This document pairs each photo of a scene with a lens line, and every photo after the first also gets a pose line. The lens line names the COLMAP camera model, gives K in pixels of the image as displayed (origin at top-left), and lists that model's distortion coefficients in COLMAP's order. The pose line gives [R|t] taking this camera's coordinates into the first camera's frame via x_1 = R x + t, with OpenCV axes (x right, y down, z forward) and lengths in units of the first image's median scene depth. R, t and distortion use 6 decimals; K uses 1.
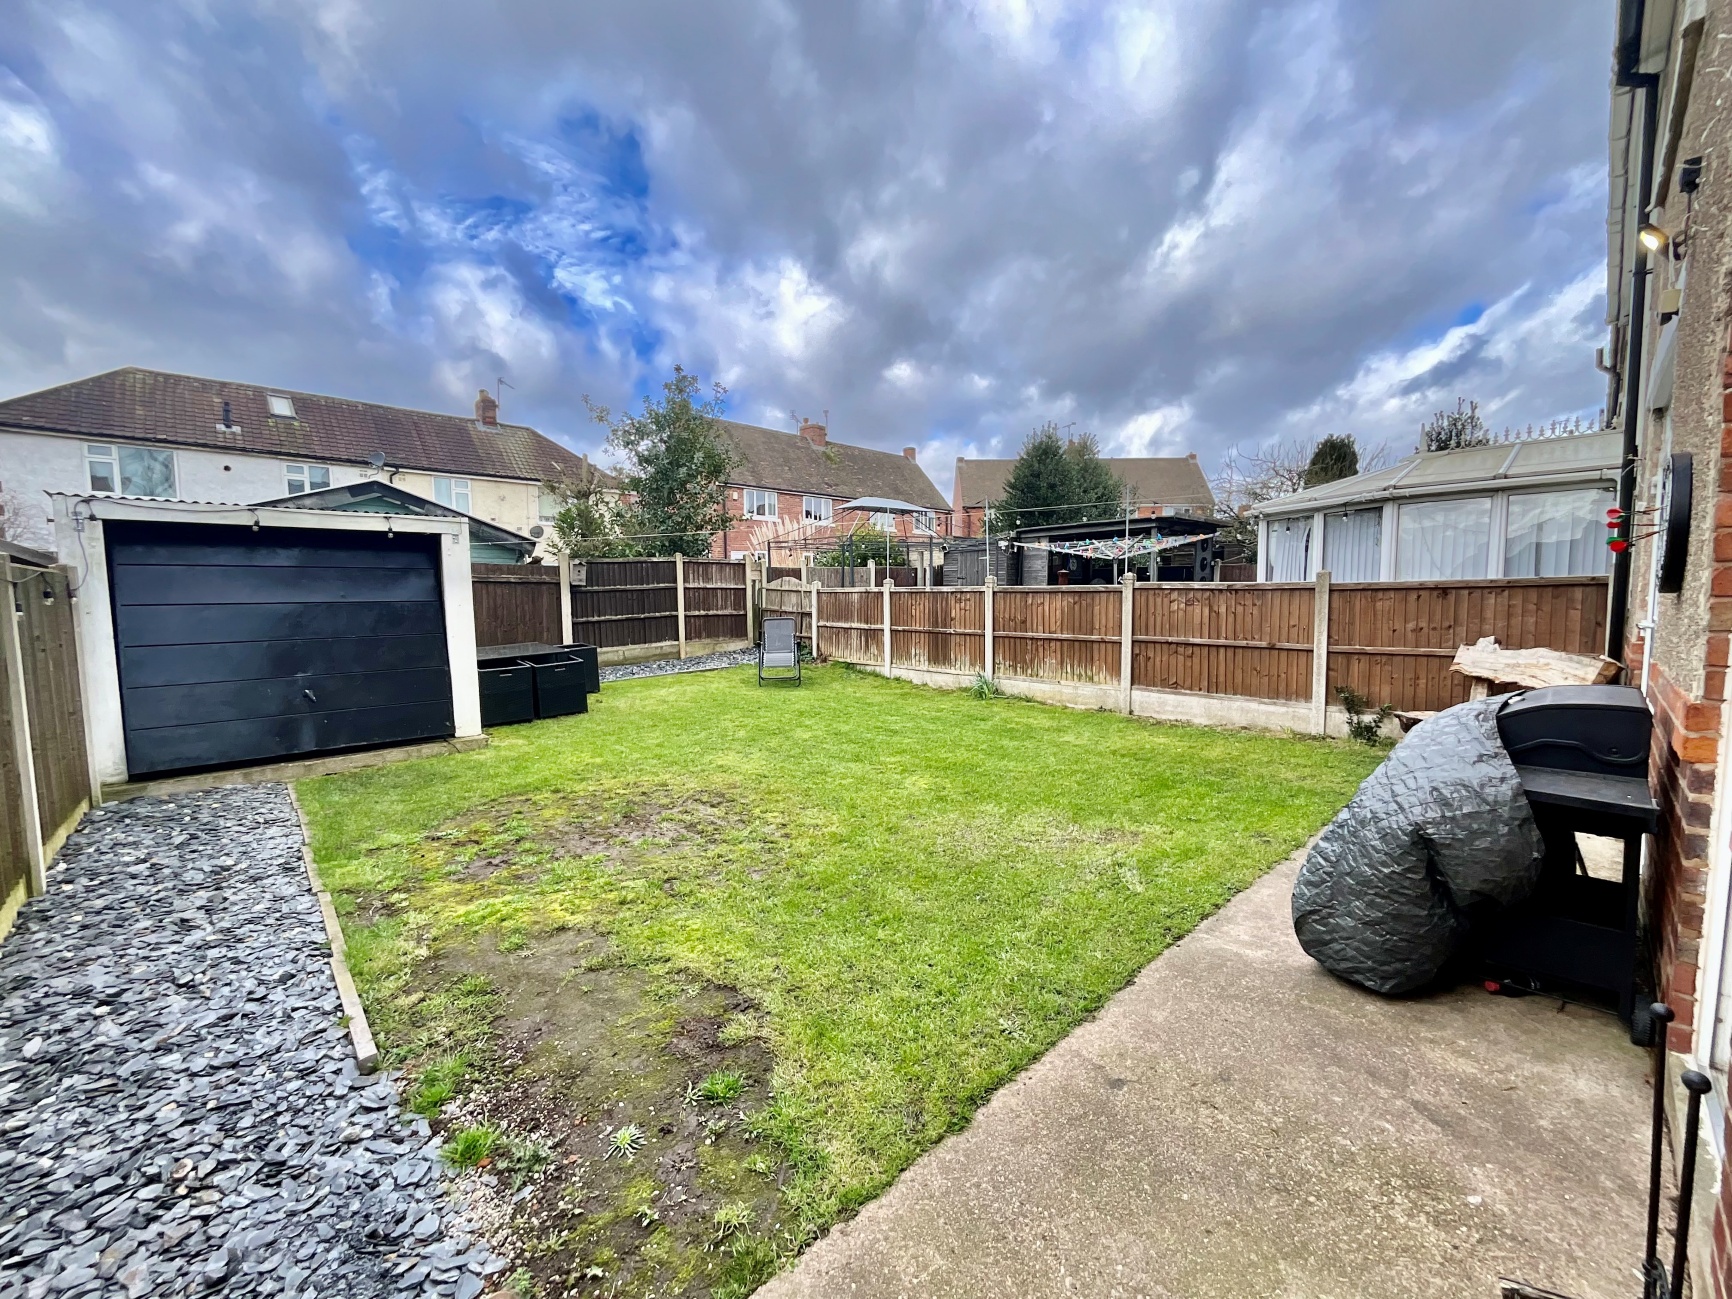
lens RADIAL K [[708.4, 0, 866.0], [0, 708.4, 649.5], [0, 0, 1]] dist [-0.000338, 0.000537]
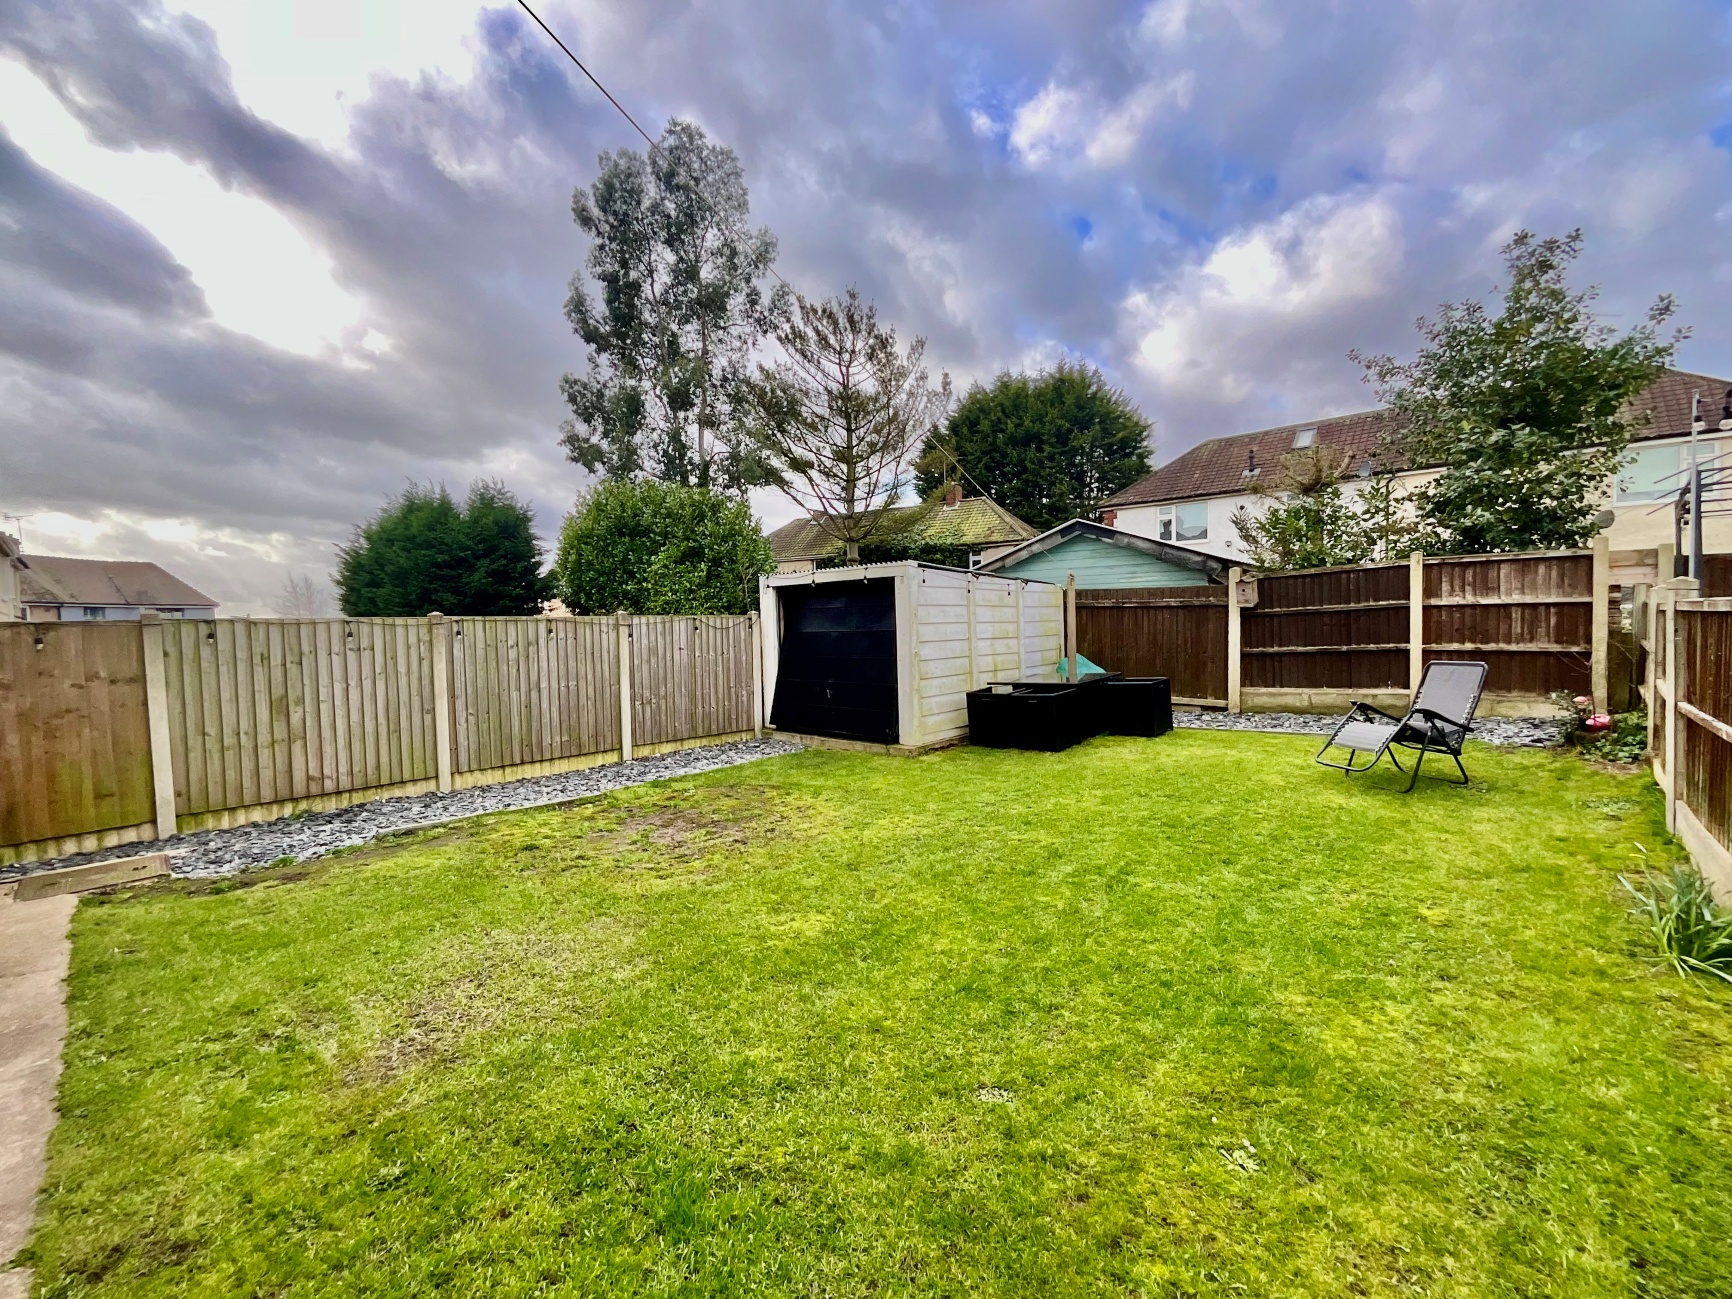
lens RADIAL K [[708.4, 0, 866.0], [0, 708.4, 649.5], [0, 0, 1]] dist [-0.000338, 0.000537]
pose [[0.061712, 0.039702, -0.997304, 0.346456], [-0.059800, 0.997561, 0.036012, -0.042852], [0.996301, 0.057416, 0.063936, 0.485219]]
